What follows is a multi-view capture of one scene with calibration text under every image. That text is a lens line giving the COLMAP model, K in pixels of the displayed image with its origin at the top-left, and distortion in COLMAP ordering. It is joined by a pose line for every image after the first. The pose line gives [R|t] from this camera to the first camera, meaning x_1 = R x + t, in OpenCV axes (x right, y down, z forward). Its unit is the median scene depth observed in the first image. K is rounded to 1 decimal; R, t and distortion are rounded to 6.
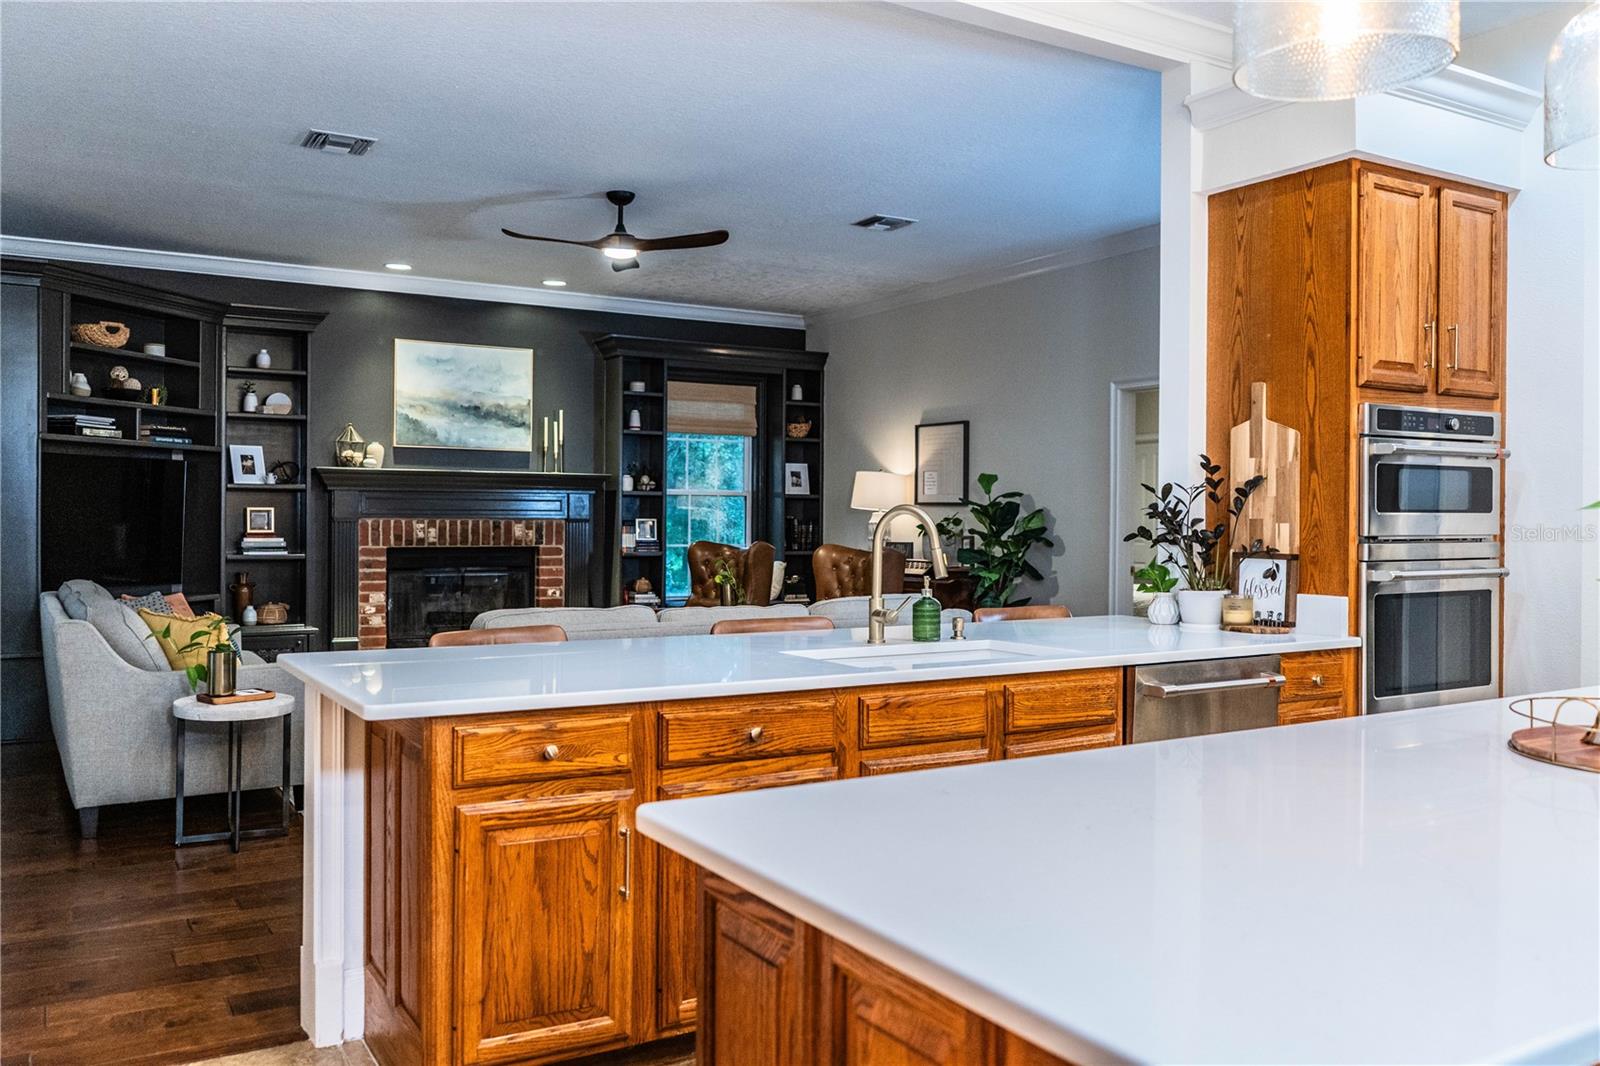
lens RADIAL K [[1281.4, 0, 800.0], [0, 1281.4, 533.0], [0, 0, 1]] dist [-0.007825, -0.003686]
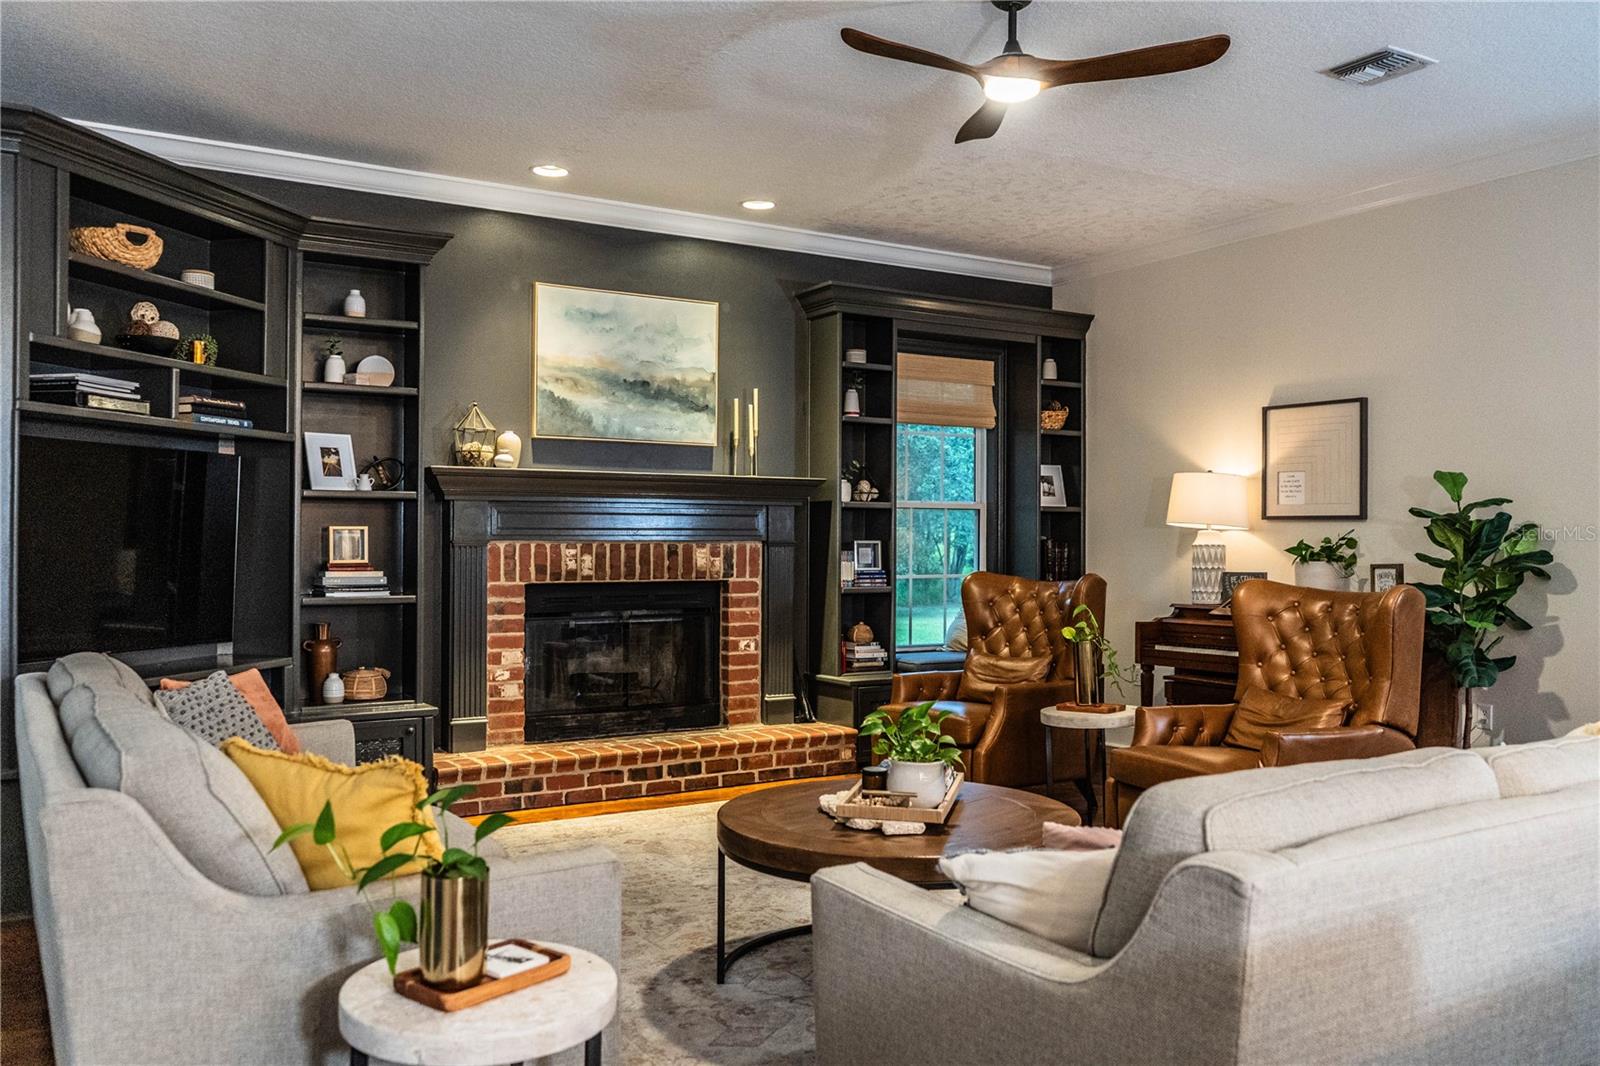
lens RADIAL K [[1281.4, 0, 800.0], [0, 1281.4, 533.0], [0, 0, 1]] dist [-0.007825, -0.003686]
pose [[0.999935, -0.003858, 0.010729, -0.182985], [0.004028, 0.999866, -0.015882, -0.004454], [-0.010666, 0.015925, 0.999816, 0.310896]]
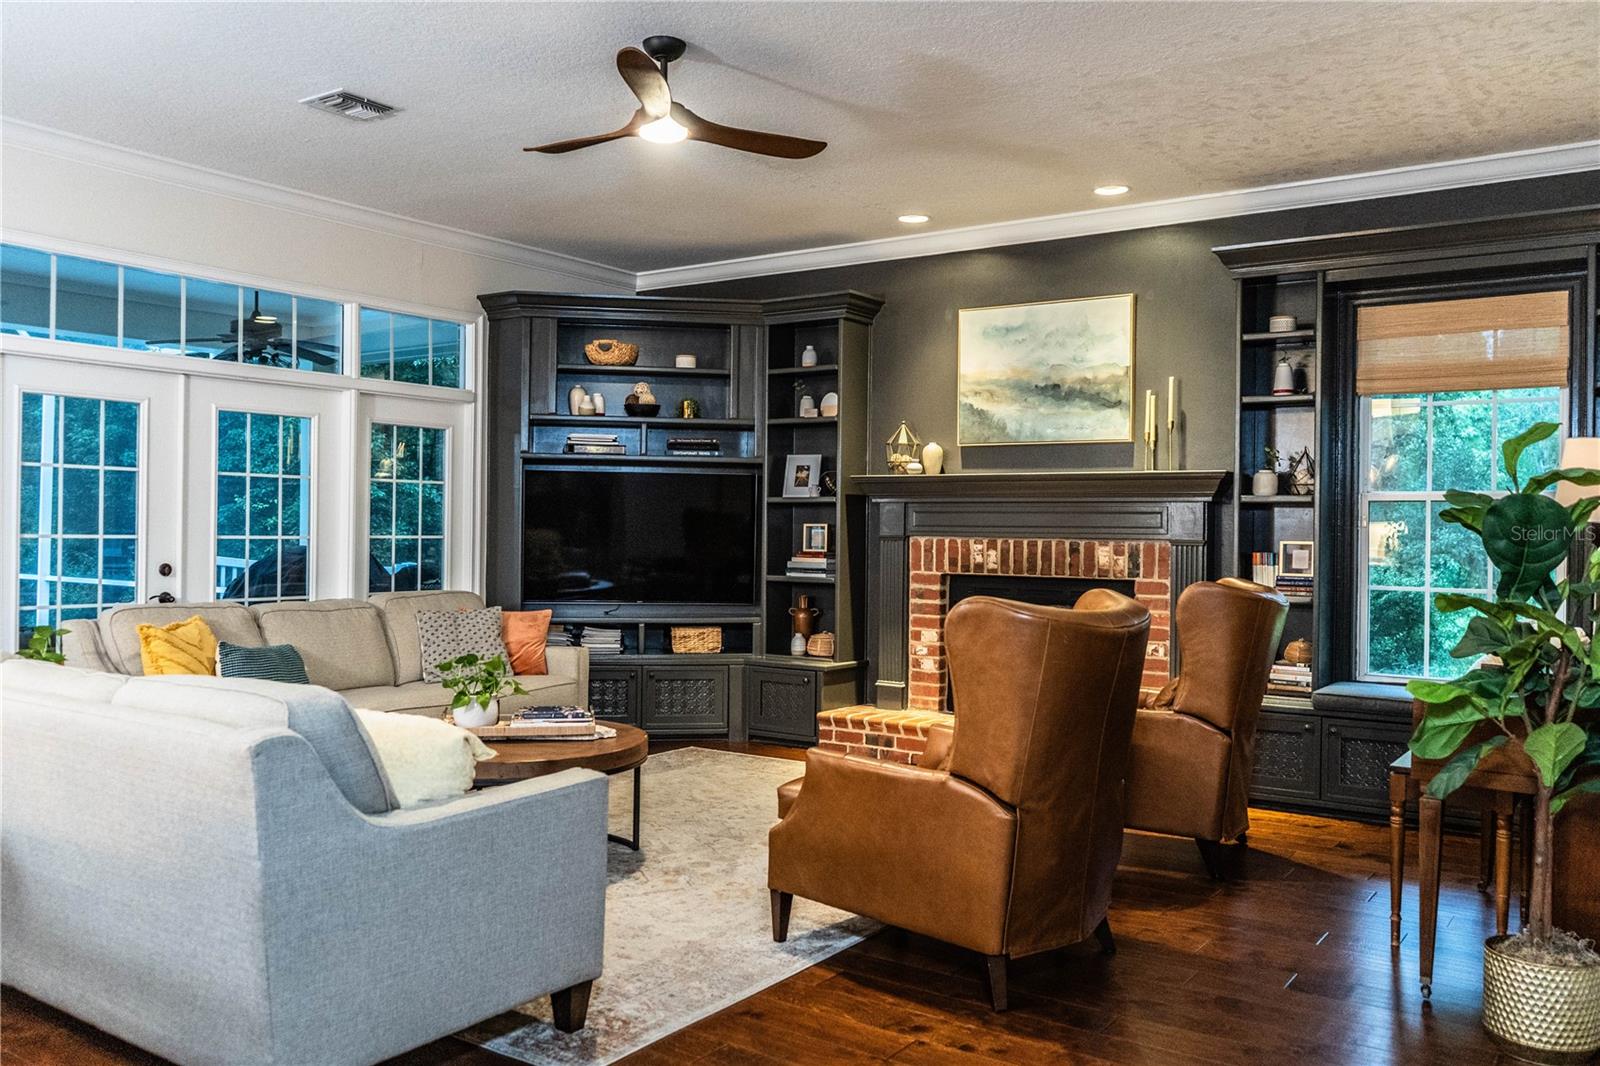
lens RADIAL K [[1281.4, 0, 800.0], [0, 1281.4, 533.0], [0, 0, 1]] dist [-0.007825, -0.003686]
pose [[0.409830, 0.000029, -0.912162, 0.367981], [-0.021419, 0.999725, -0.009592, -0.004482], [0.911910, 0.023469, 0.409718, 0.595737]]
